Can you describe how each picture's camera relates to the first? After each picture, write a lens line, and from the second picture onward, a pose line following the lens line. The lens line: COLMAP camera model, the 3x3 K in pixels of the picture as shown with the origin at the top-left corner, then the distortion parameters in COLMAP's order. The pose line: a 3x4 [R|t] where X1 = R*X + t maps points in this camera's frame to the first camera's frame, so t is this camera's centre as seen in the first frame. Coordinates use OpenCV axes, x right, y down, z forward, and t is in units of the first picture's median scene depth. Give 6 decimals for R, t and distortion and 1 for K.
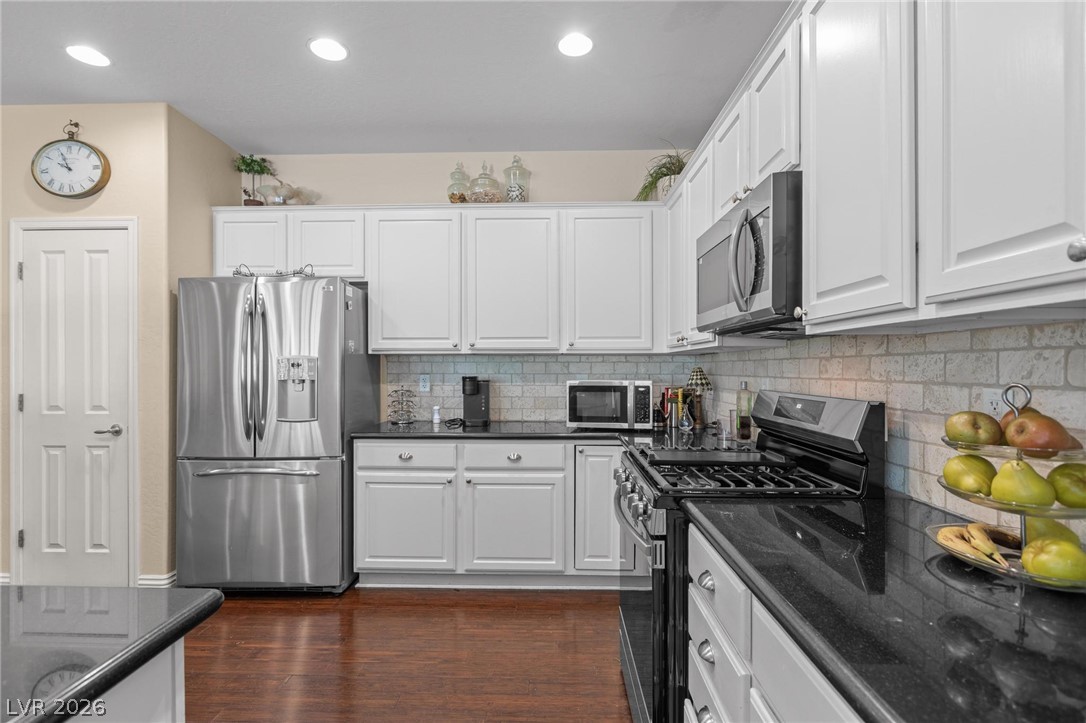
lens RADIAL K [[529.0, 0, 543.0], [0, 529.0, 361.5], [0, 0, 1]] dist [-0.002166, 0.000182]
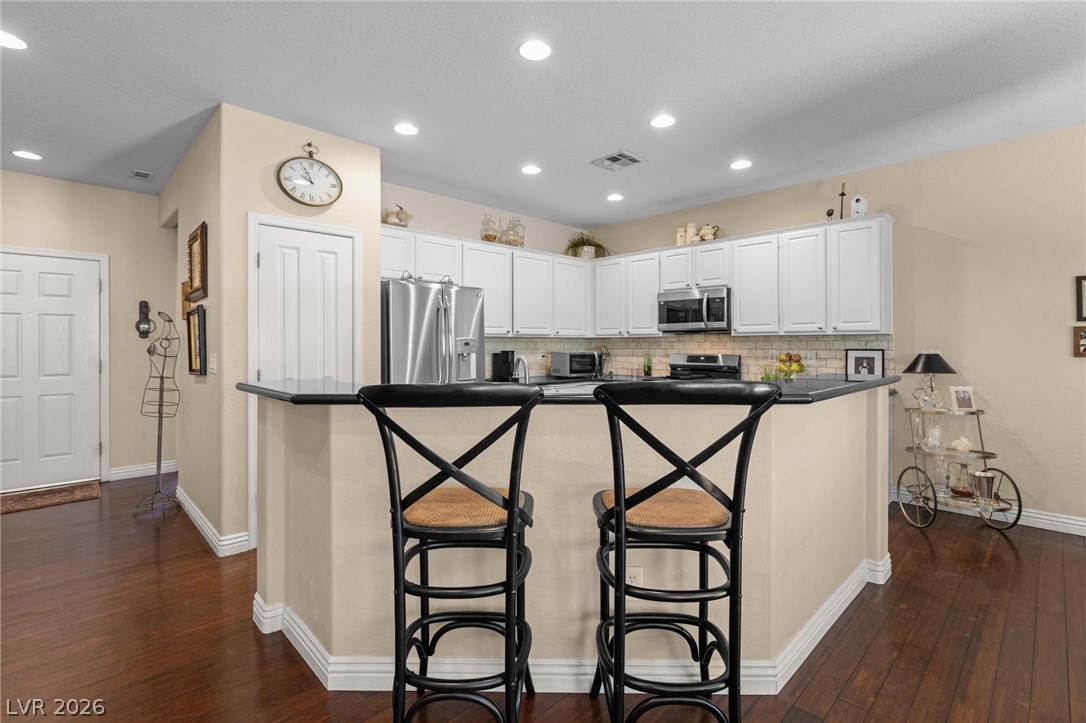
lens RADIAL K [[499.7, 0, 541.8], [0, 499.7, 344.7], [0, 0, 1]] dist [-0.006667, -0.000537]
pose [[0.705158, 0.003752, 0.709041, -1.337367], [-0.009378, 0.999948, 0.004035, 0.003803], [-0.708989, -0.009495, 0.705156, -0.201981]]
